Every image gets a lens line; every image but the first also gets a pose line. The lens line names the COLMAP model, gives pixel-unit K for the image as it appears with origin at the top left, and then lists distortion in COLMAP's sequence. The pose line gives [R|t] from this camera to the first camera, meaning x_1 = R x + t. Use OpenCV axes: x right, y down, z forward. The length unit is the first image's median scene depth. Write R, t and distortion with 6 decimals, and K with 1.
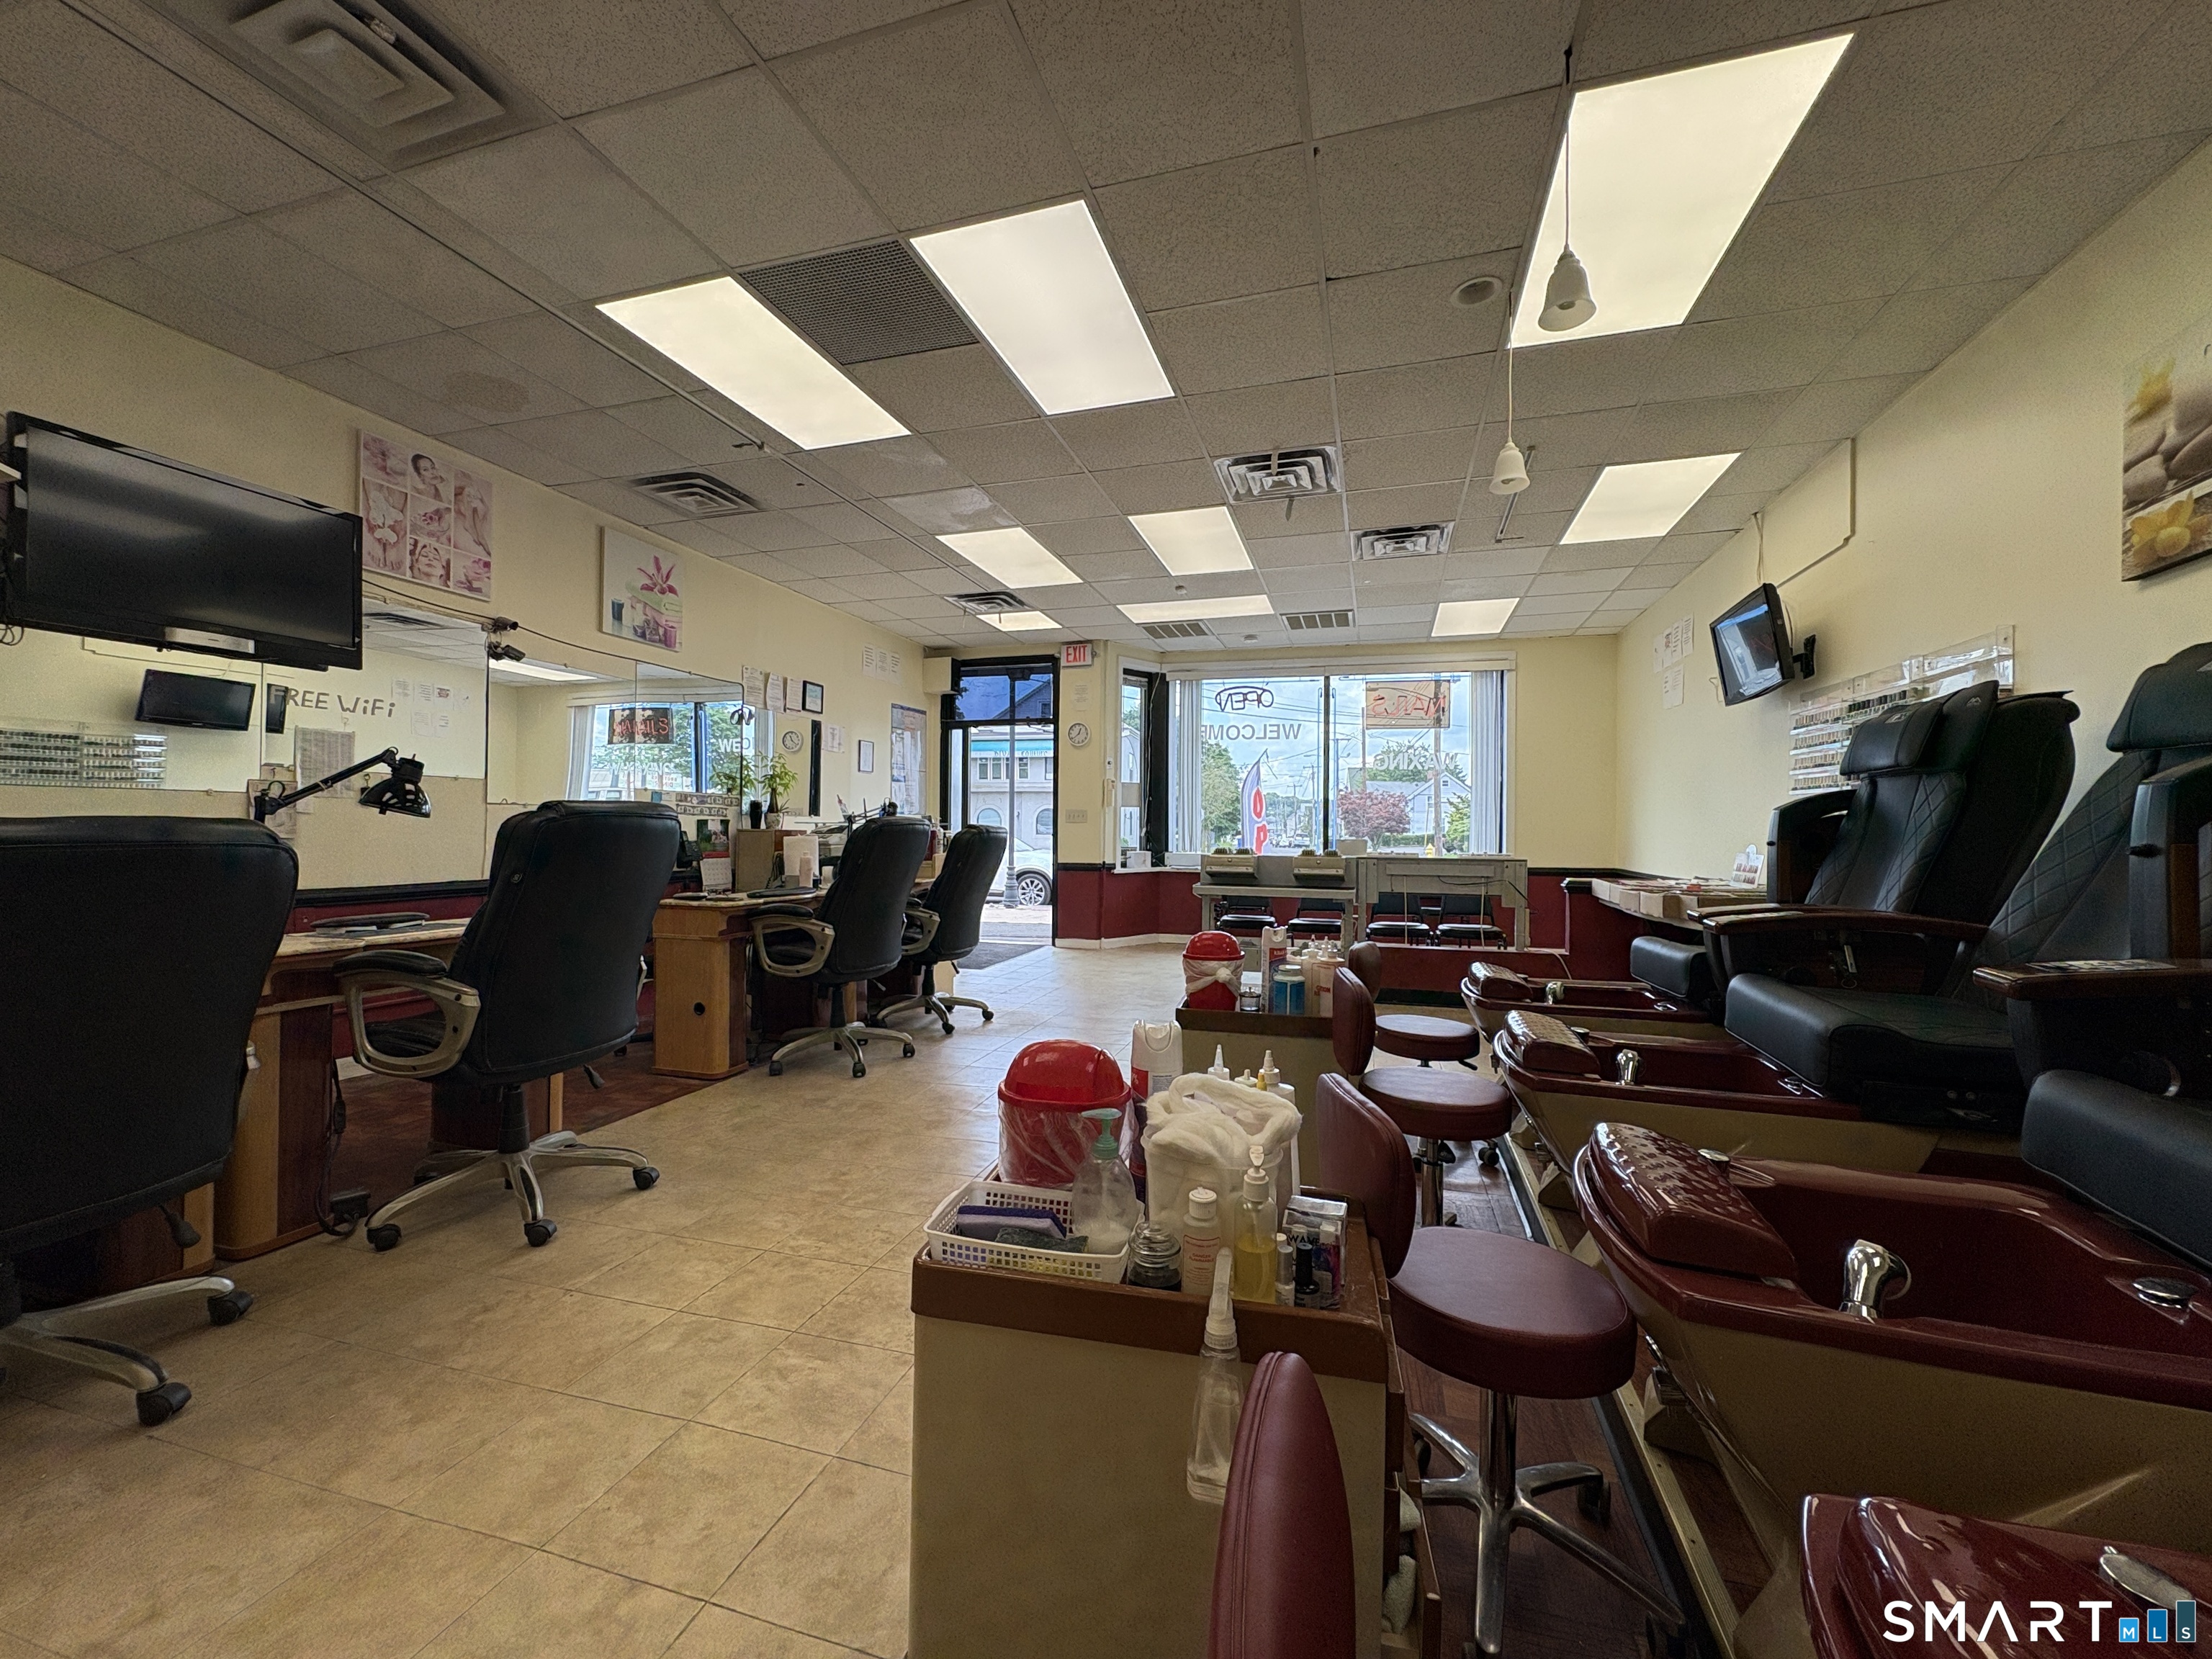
lens RADIAL K [[871.9, 0, 1106.0], [0, 871.9, 829.5], [0, 0, 1]] dist [0.000457, 0.000045]
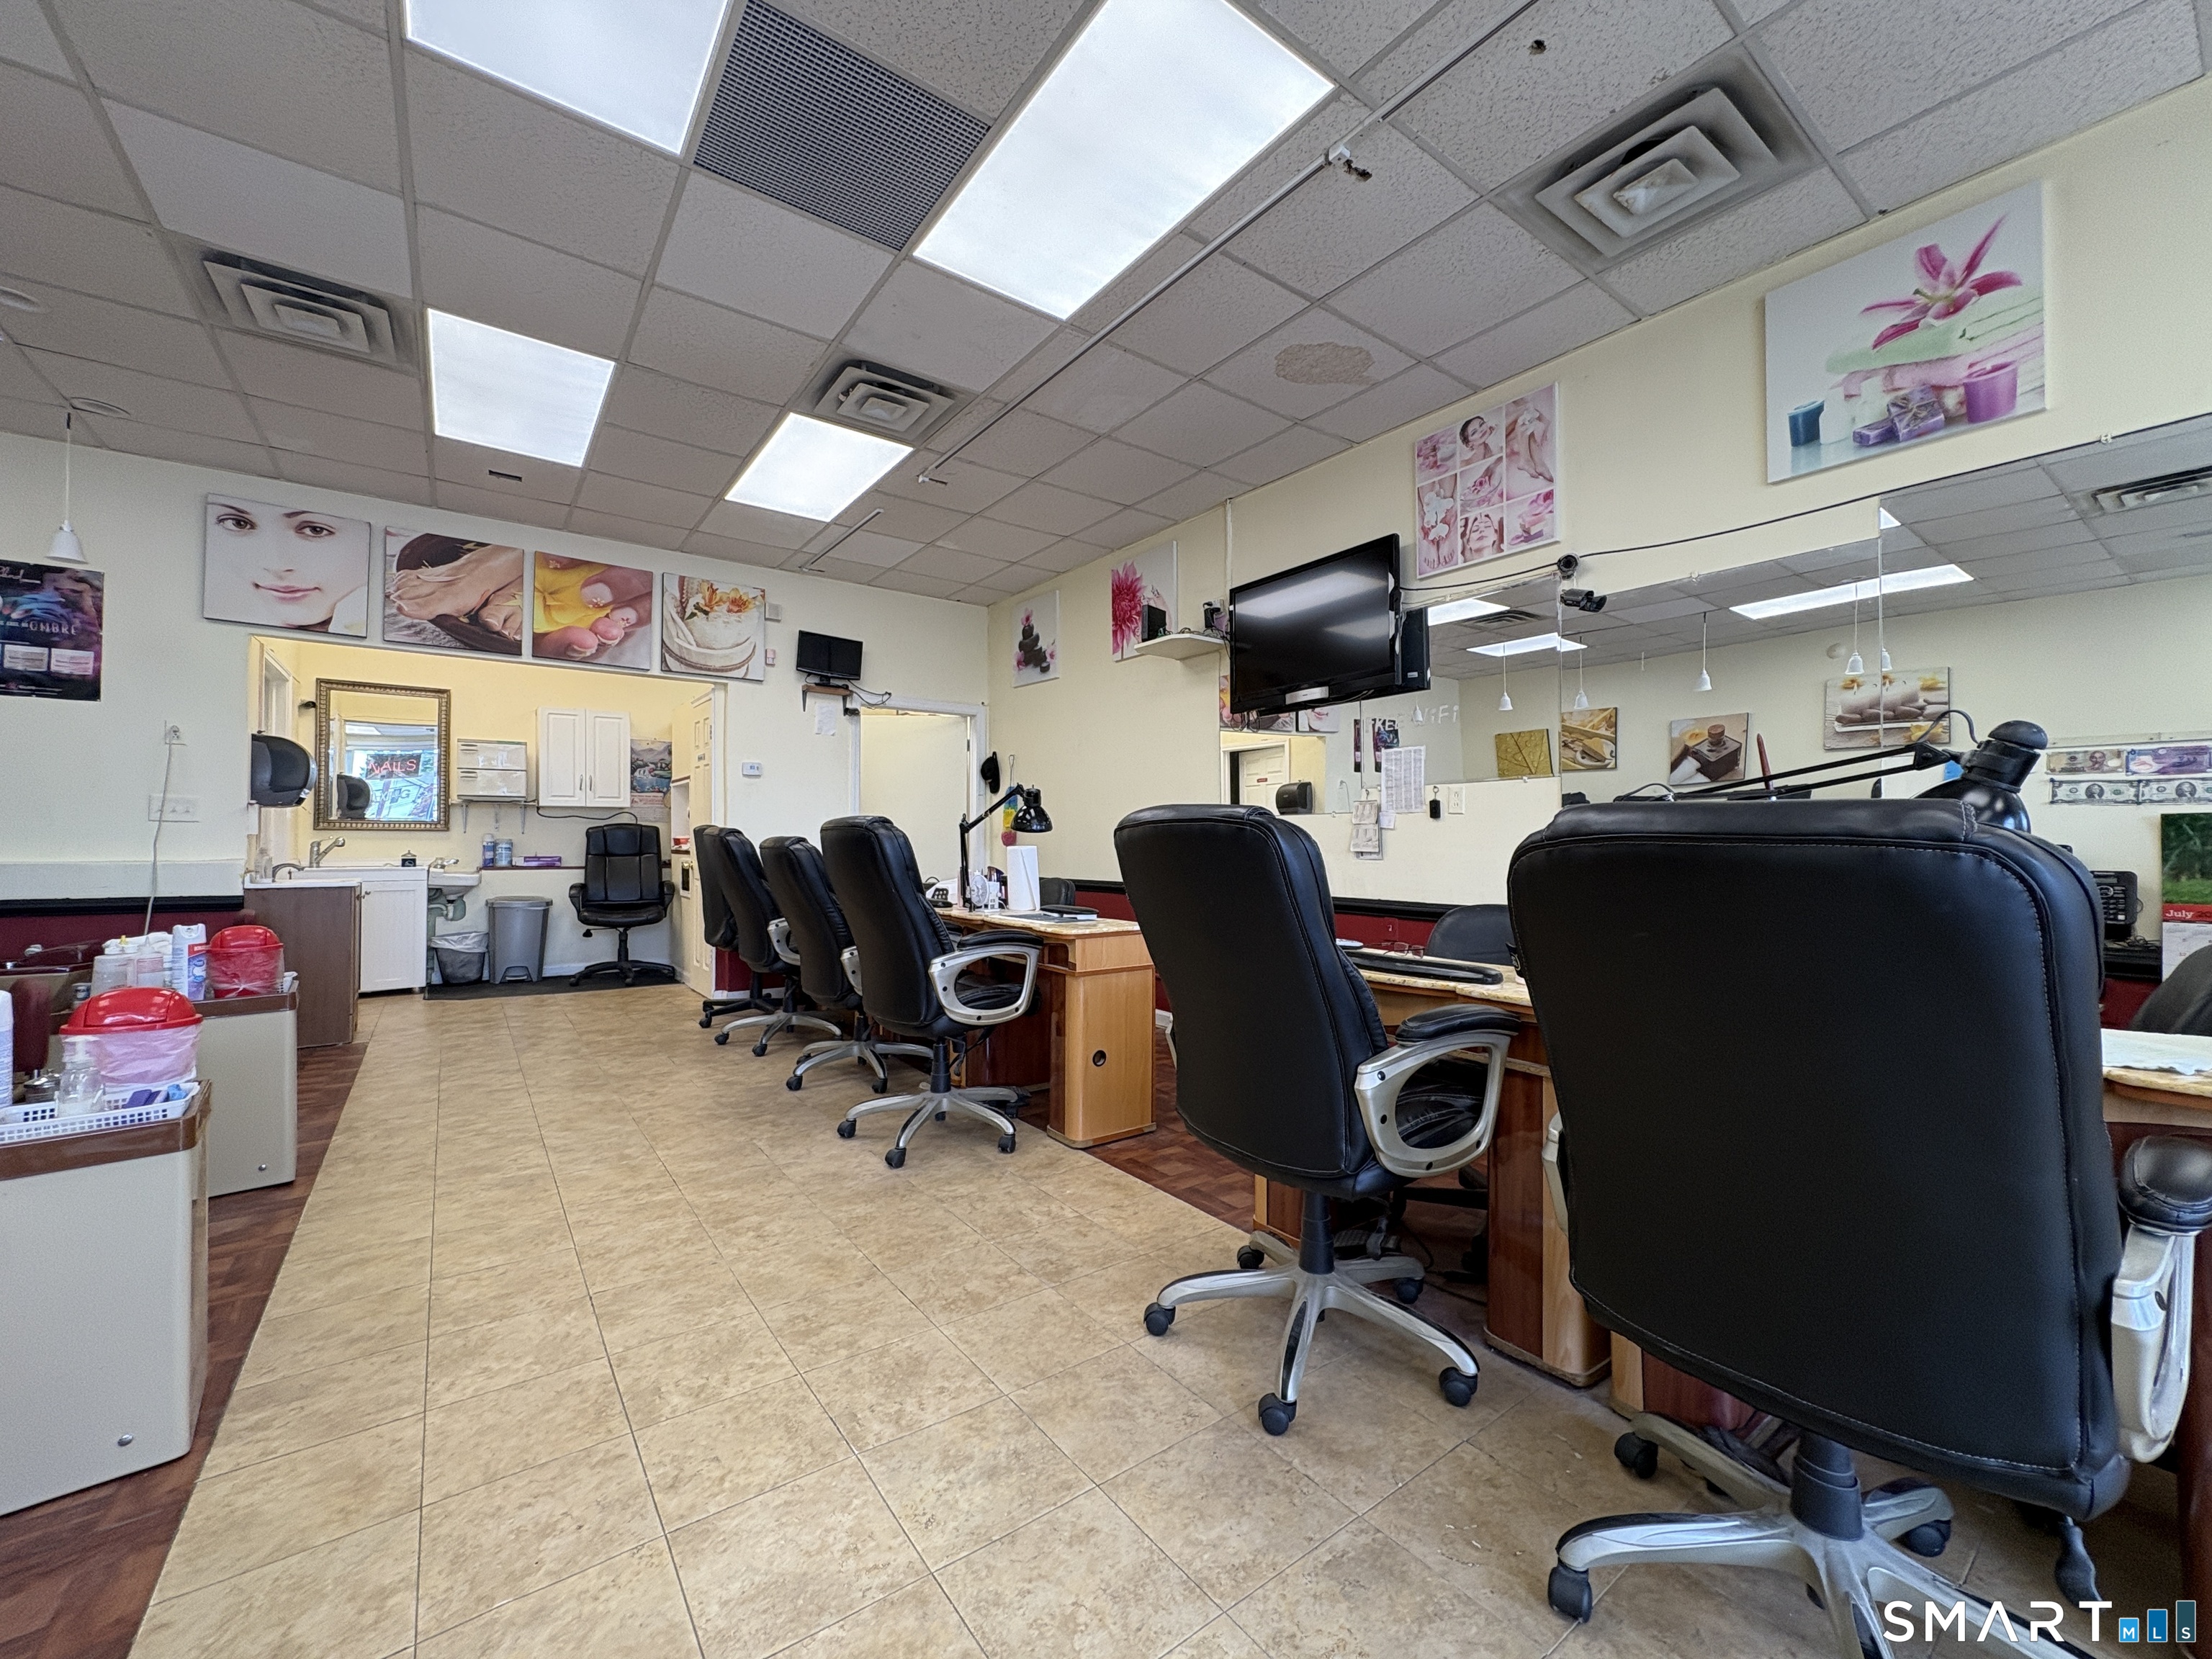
lens RADIAL K [[871.9, 0, 1106.0], [0, 871.9, 829.5], [0, 0, 1]] dist [0.000457, 0.000045]
pose [[-0.591634, -0.019665, -0.805967, 0.162211], [-0.002822, 0.999747, -0.022322, 0.007674], [0.806202, -0.010932, -0.591540, 1.441450]]
